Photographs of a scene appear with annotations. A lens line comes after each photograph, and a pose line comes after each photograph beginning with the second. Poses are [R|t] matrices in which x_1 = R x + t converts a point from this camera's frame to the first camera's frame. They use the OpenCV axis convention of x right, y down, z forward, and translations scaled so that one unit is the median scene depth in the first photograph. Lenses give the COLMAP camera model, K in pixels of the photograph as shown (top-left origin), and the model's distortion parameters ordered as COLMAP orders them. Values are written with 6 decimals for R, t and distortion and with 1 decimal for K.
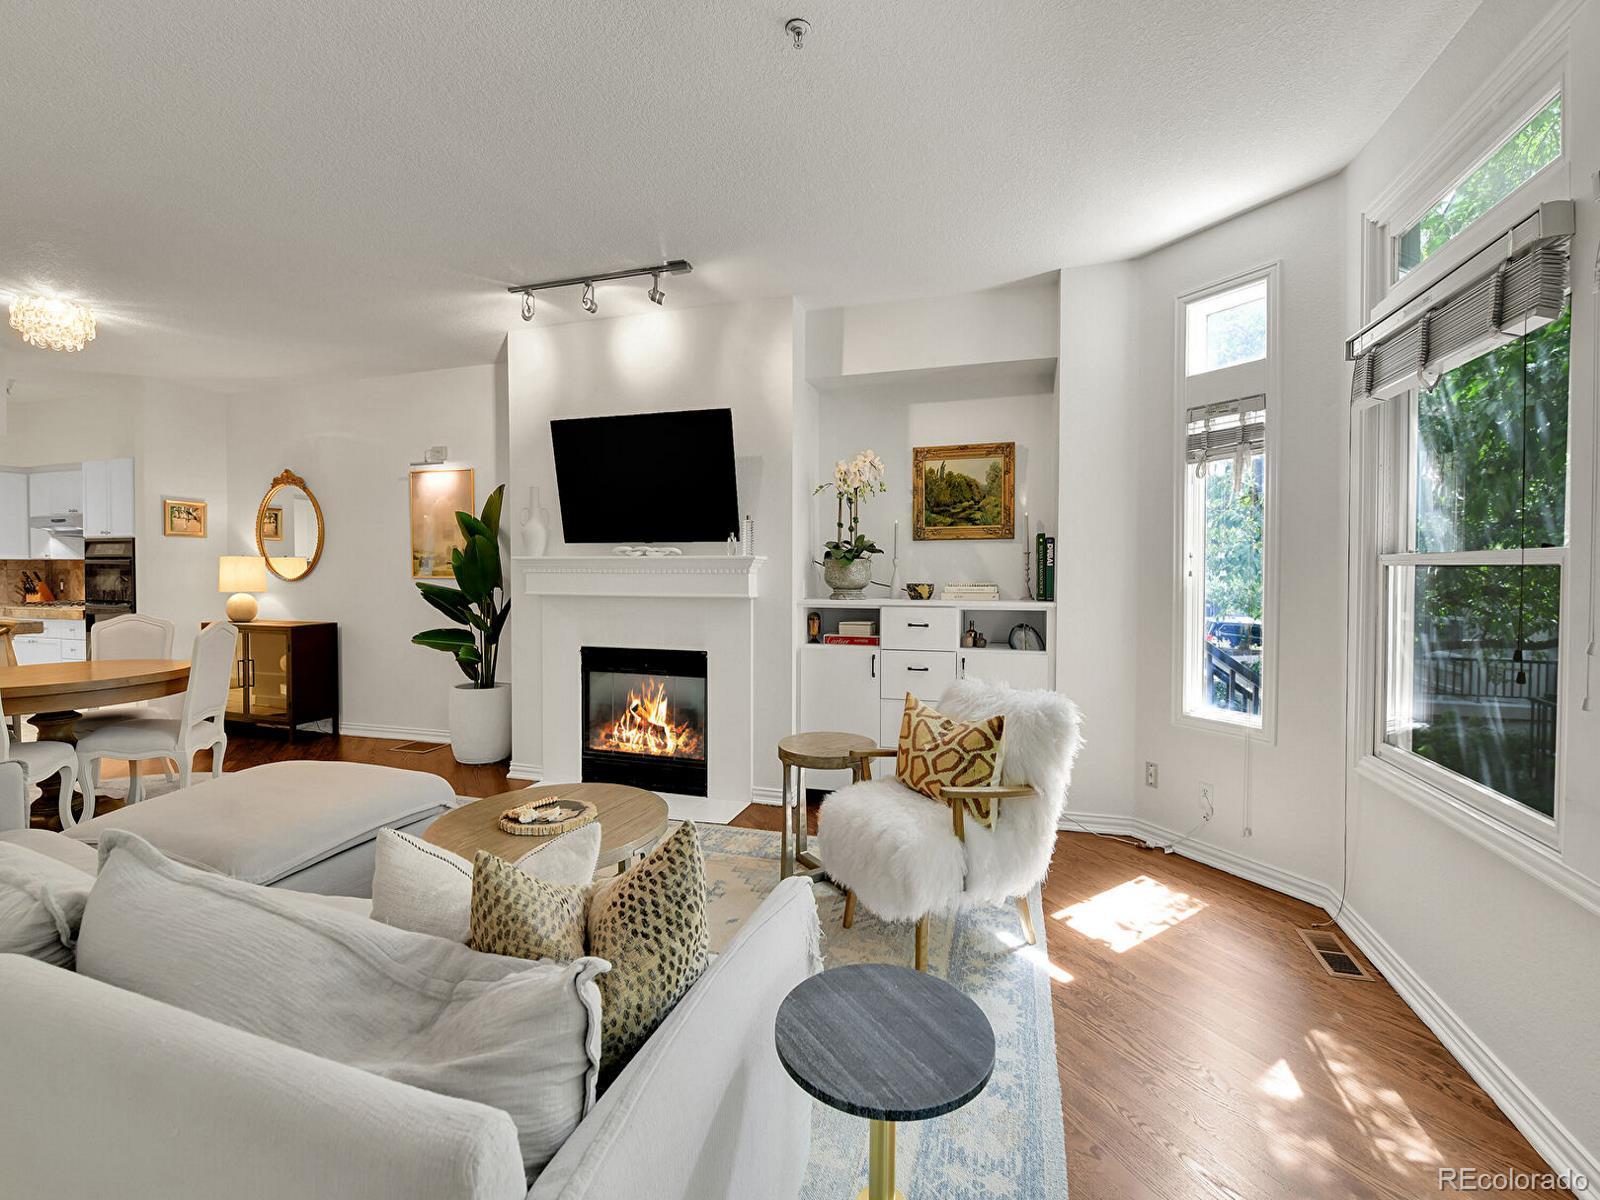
lens RADIAL K [[701.8, 0, 798.5], [0, 701.8, 586.1], [0, 0, 1]] dist [-0.001291, -0.000354]
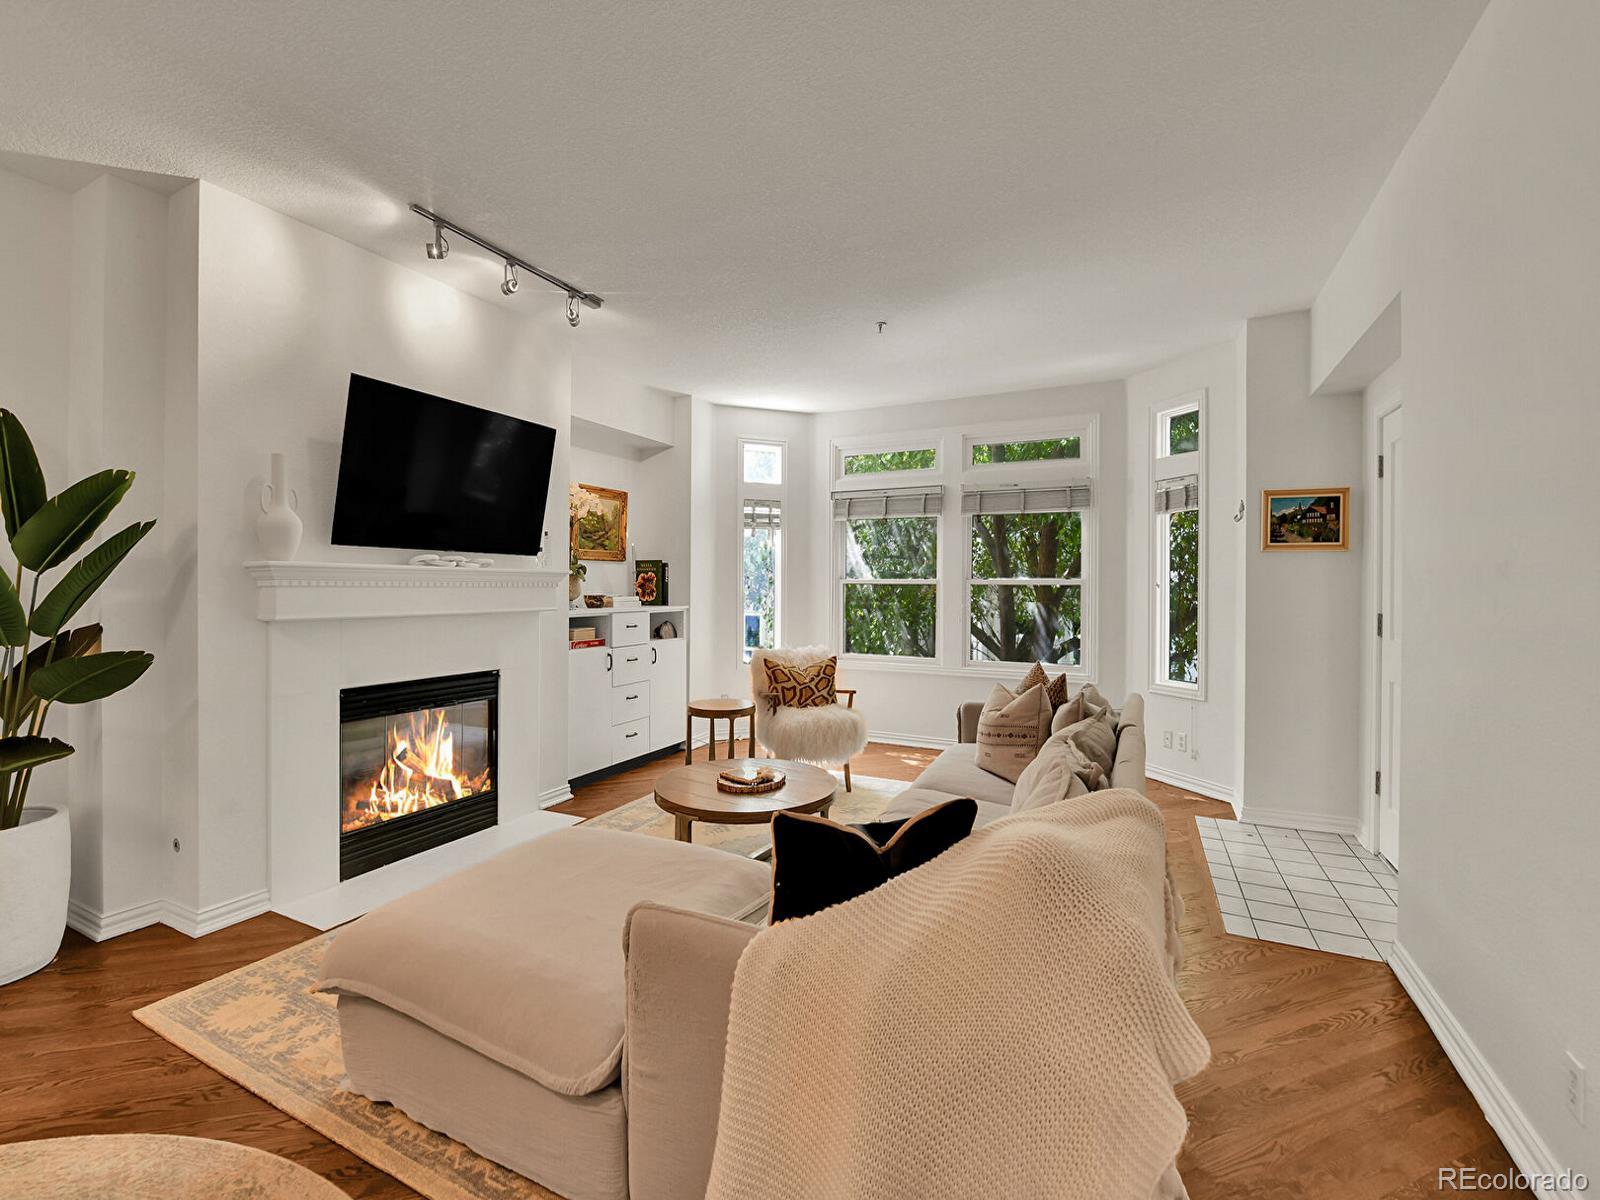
lens RADIAL K [[701.8, 0, 798.5], [0, 701.8, 586.1], [0, 0, 1]] dist [-0.001291, -0.000354]
pose [[0.151180, 0.000561, 0.988506, -1.017990], [0.017808, 0.999836, -0.003291, -0.008904], [-0.988346, 0.018101, 0.151145, 0.459285]]
